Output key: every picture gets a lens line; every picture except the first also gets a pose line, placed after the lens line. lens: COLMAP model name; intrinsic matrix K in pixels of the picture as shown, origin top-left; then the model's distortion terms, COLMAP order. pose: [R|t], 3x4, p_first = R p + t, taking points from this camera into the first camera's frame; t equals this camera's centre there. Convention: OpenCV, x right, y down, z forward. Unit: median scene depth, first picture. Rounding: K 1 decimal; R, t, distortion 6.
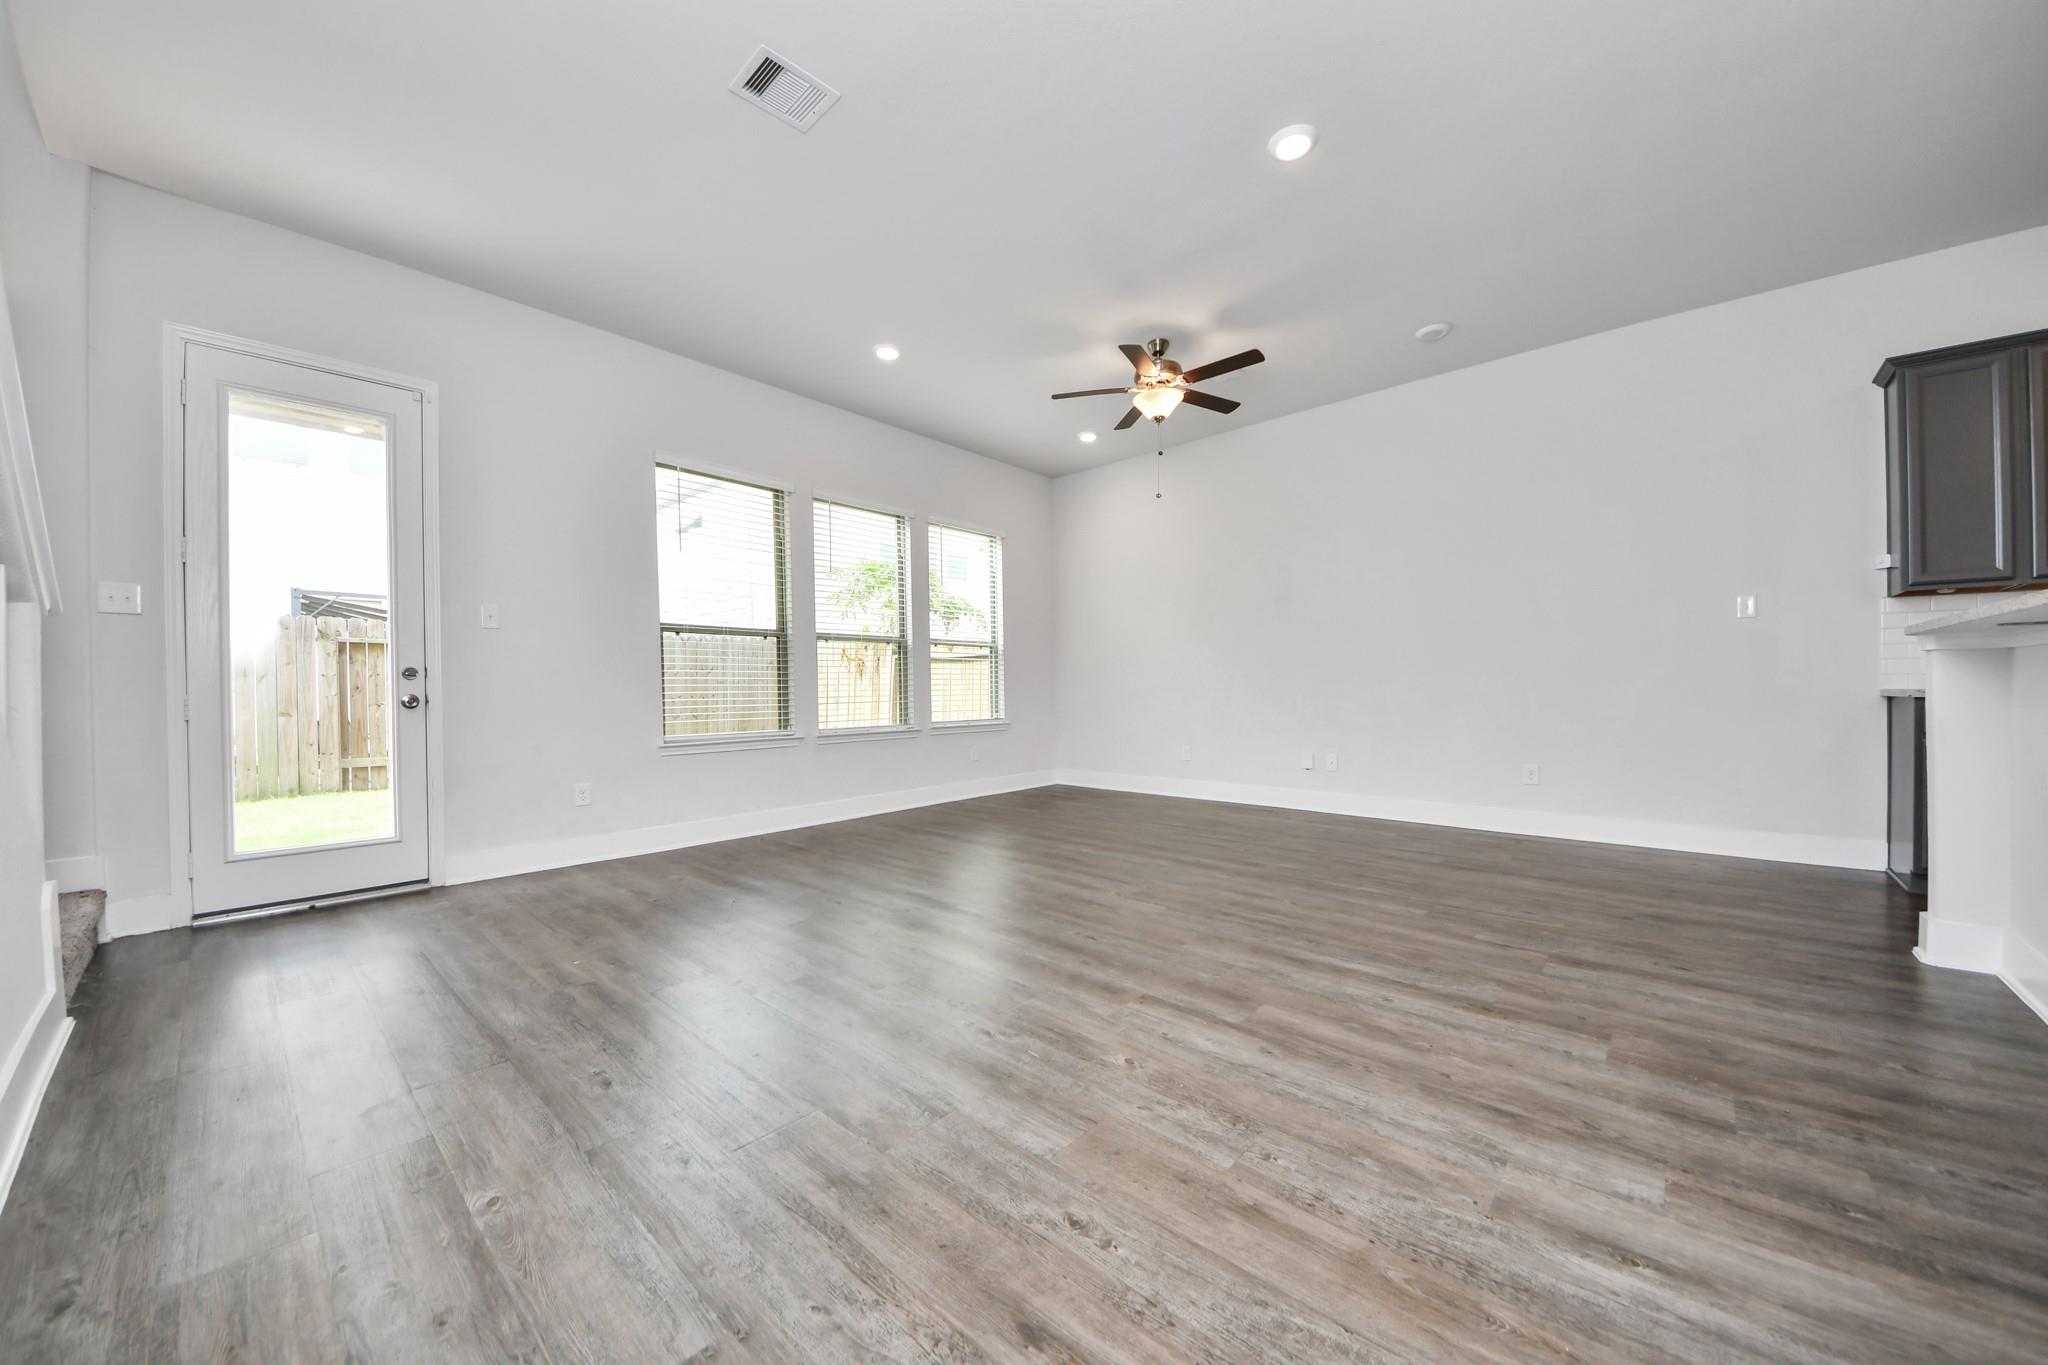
lens RADIAL K [[719.6, 0, 1022.4], [0, 719.6, 701.6], [0, 0, 1]] dist [0.029045, -0.016610]
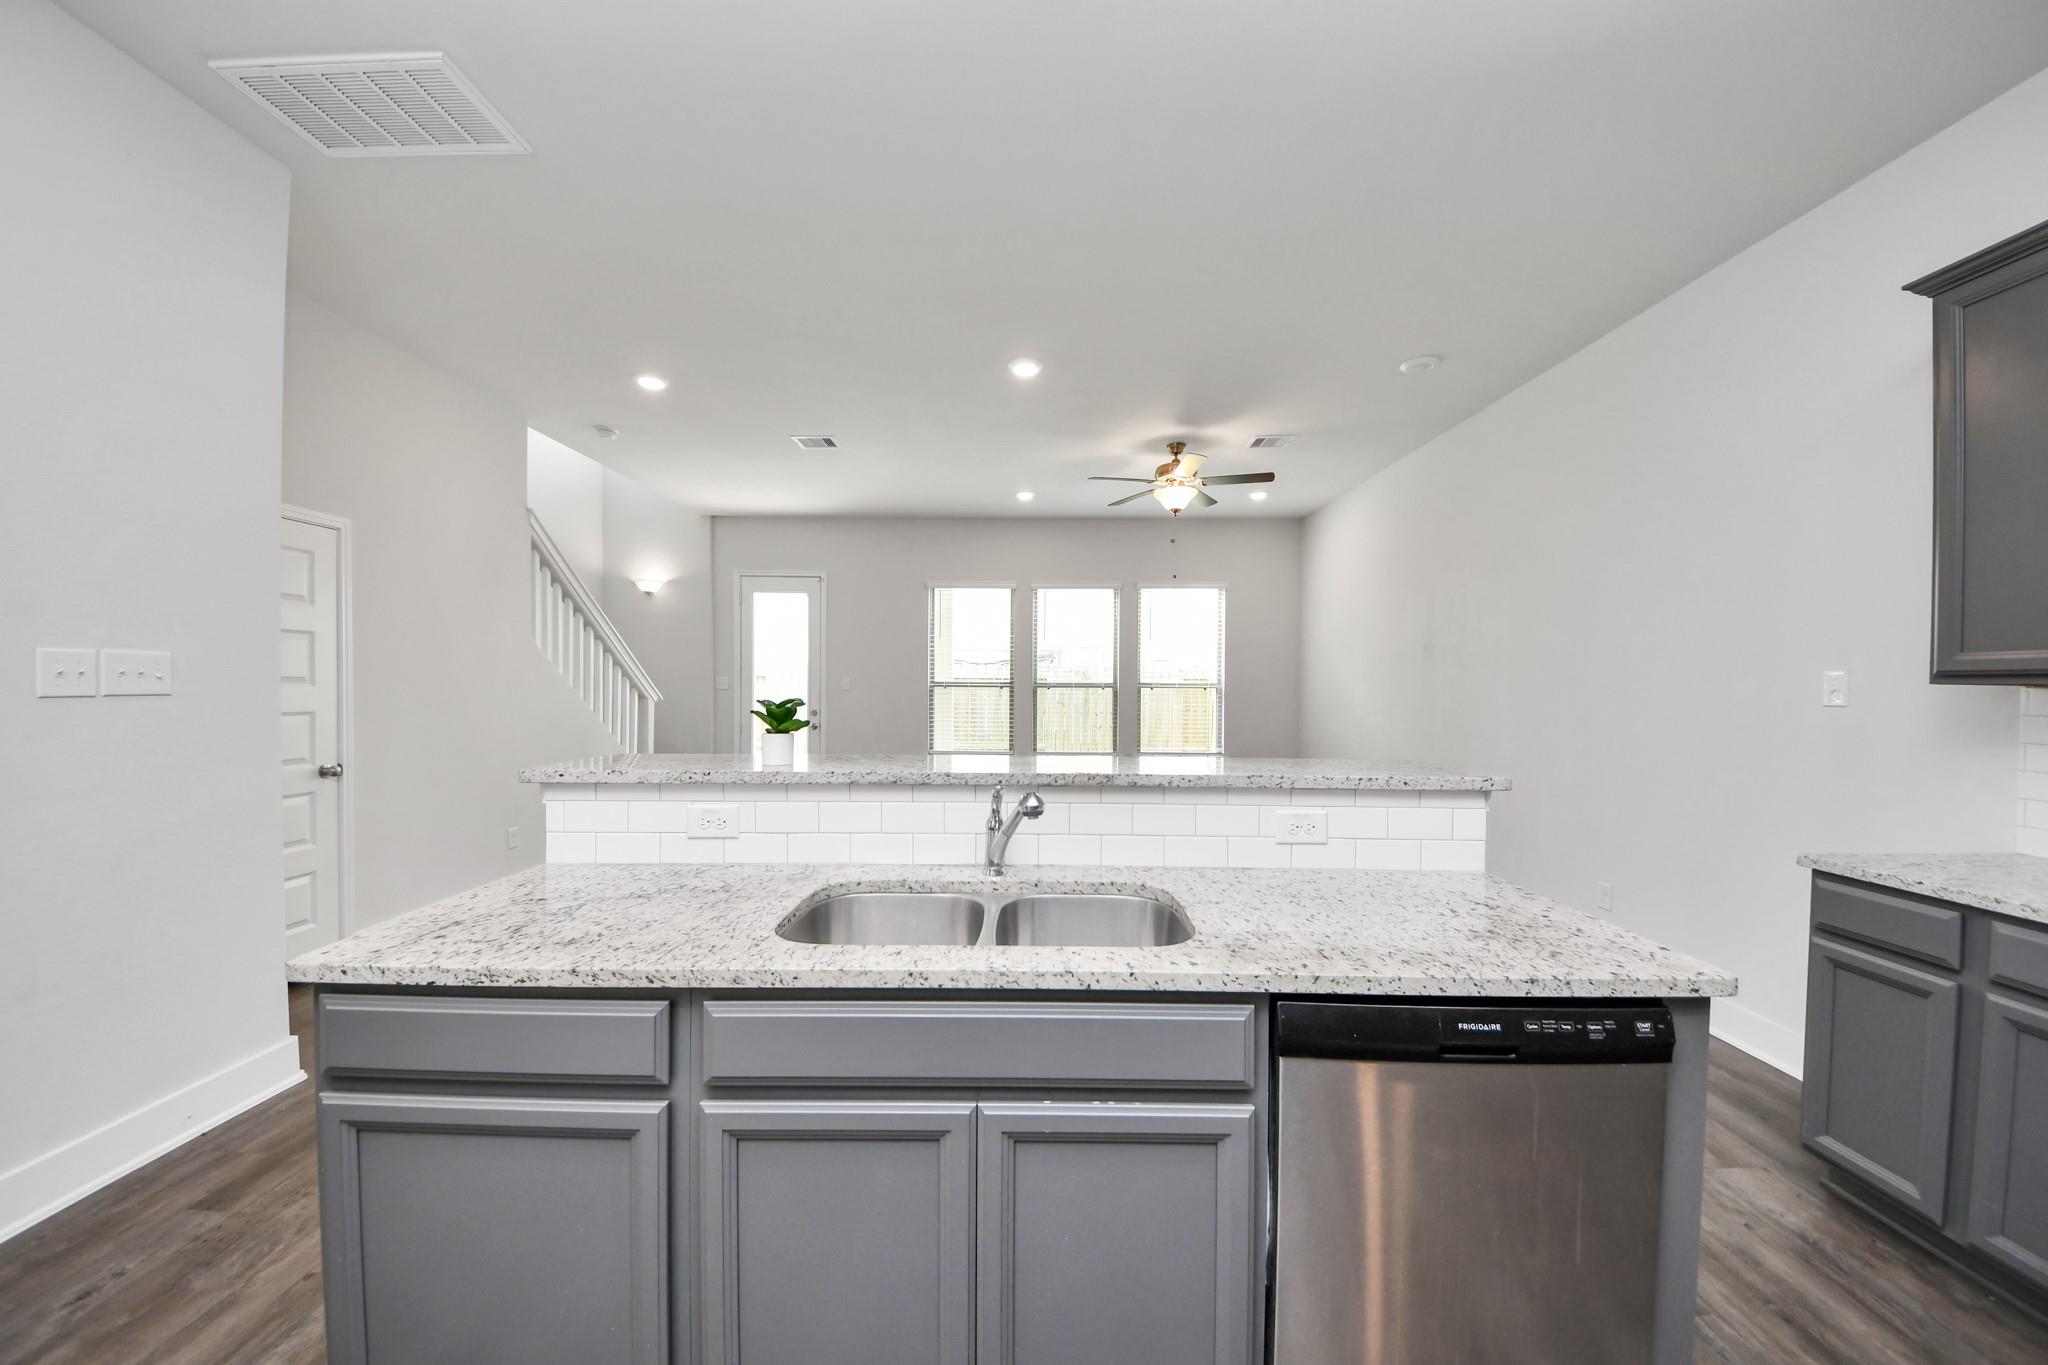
lens RADIAL K [[719.6, 0, 1022.4], [0, 719.6, 701.6], [0, 0, 1]] dist [0.029045, -0.016610]
pose [[0.657802, 0.031231, -0.752543, 1.312151], [-0.024116, 0.999501, 0.020400, -0.150758], [0.752804, 0.004729, 0.658227, 0.074898]]
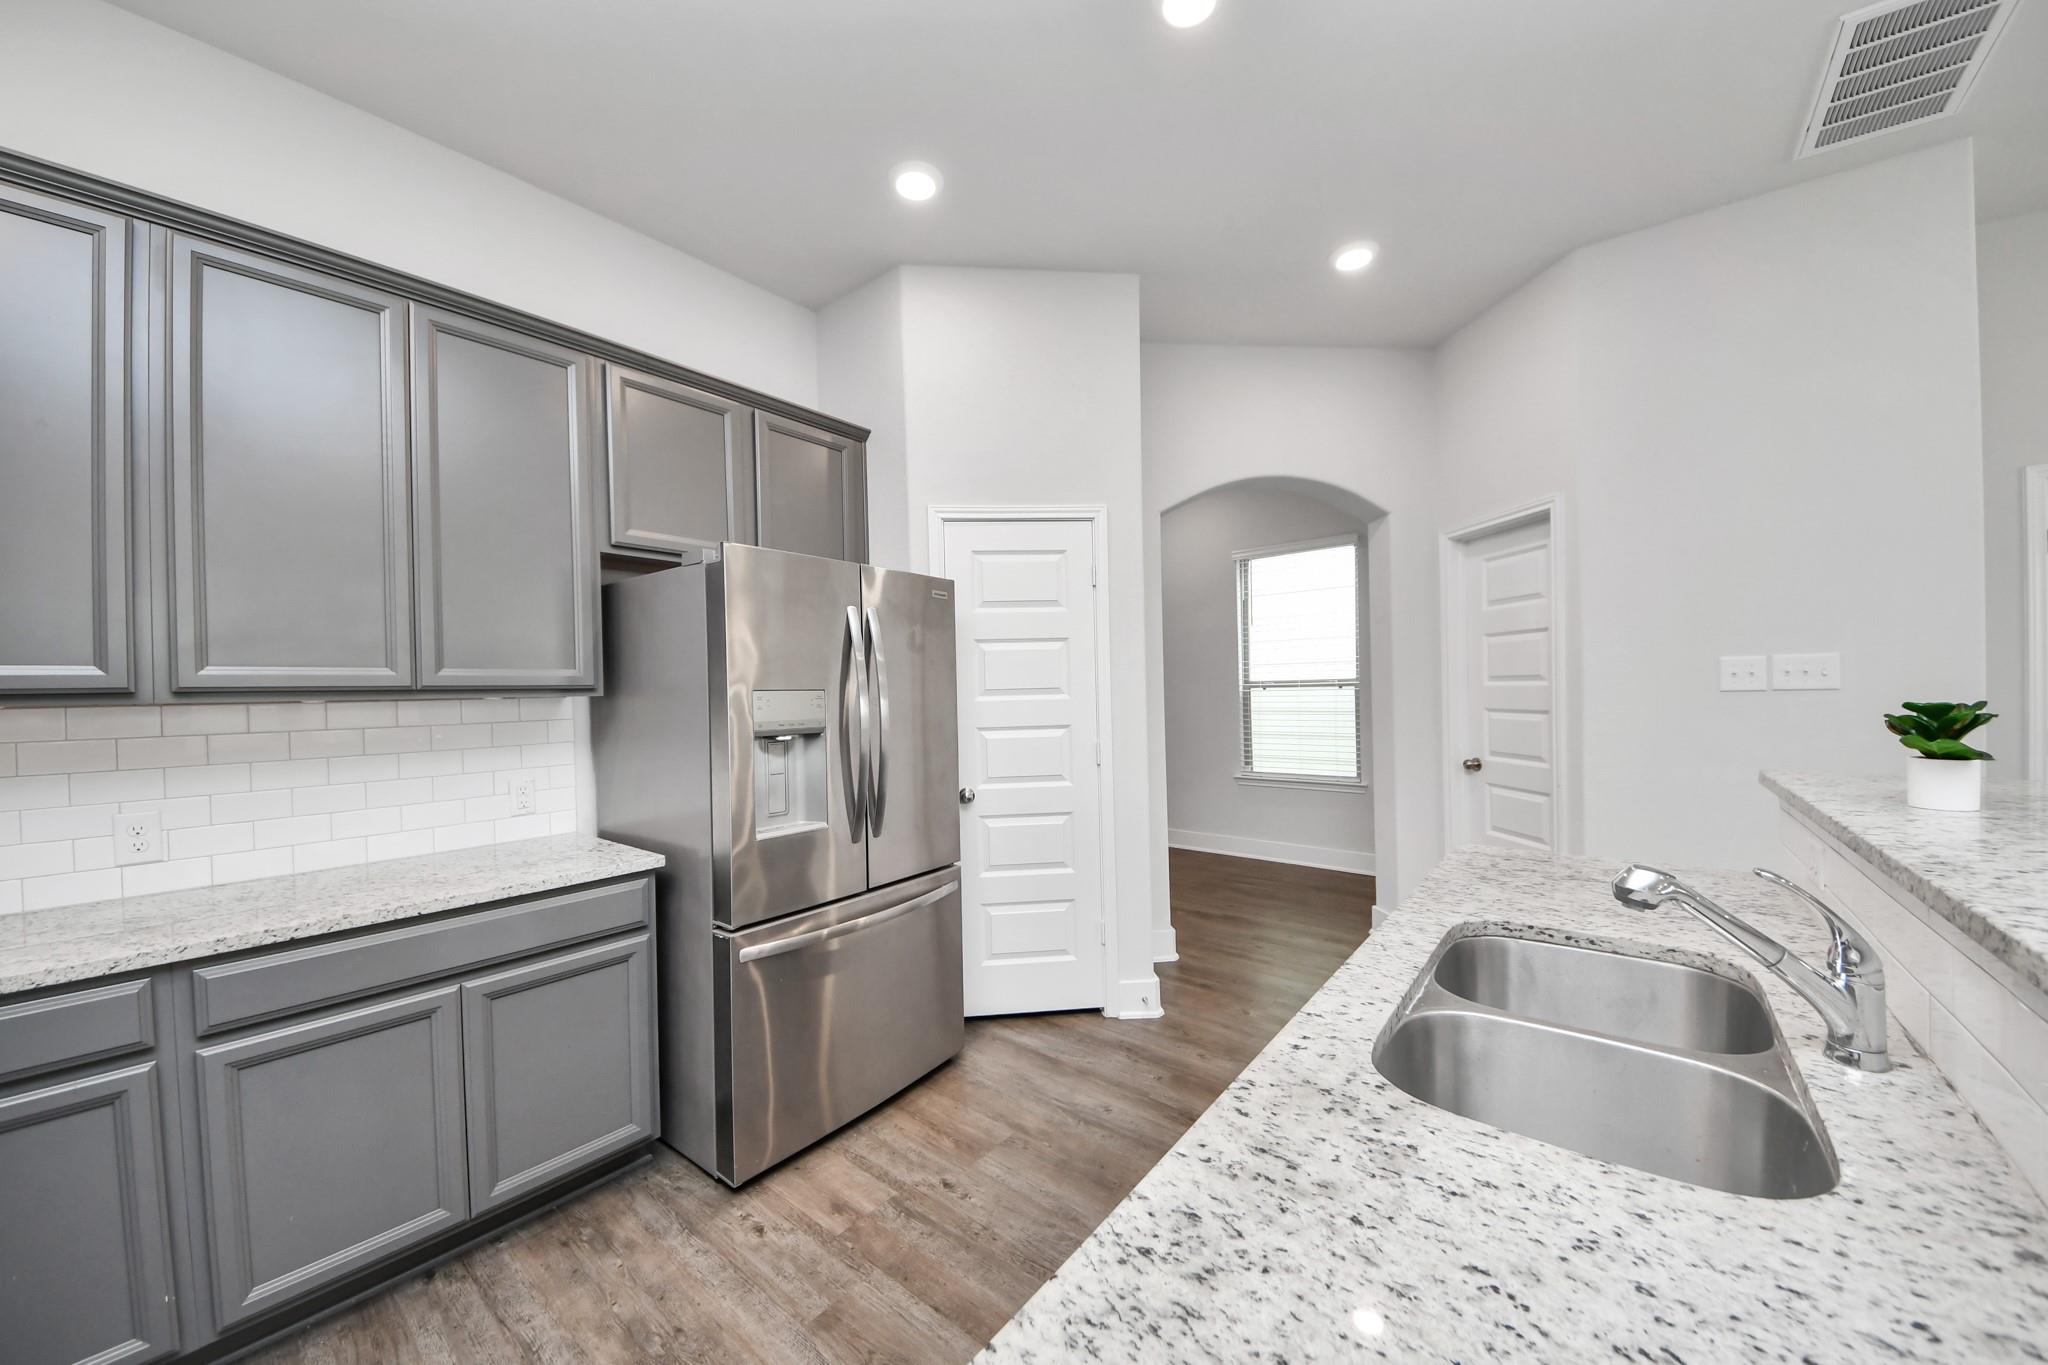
lens RADIAL K [[736.3, 0, 1032.2], [0, 736.3, 696.9], [0, 0, 1]] dist [0.000474, -0.009039]
pose [[-0.997624, 0.025694, -0.063928, 1.214370], [0.023765, 0.999244, 0.030762, -0.163020], [0.064670, 0.029170, -0.997480, 0.681461]]
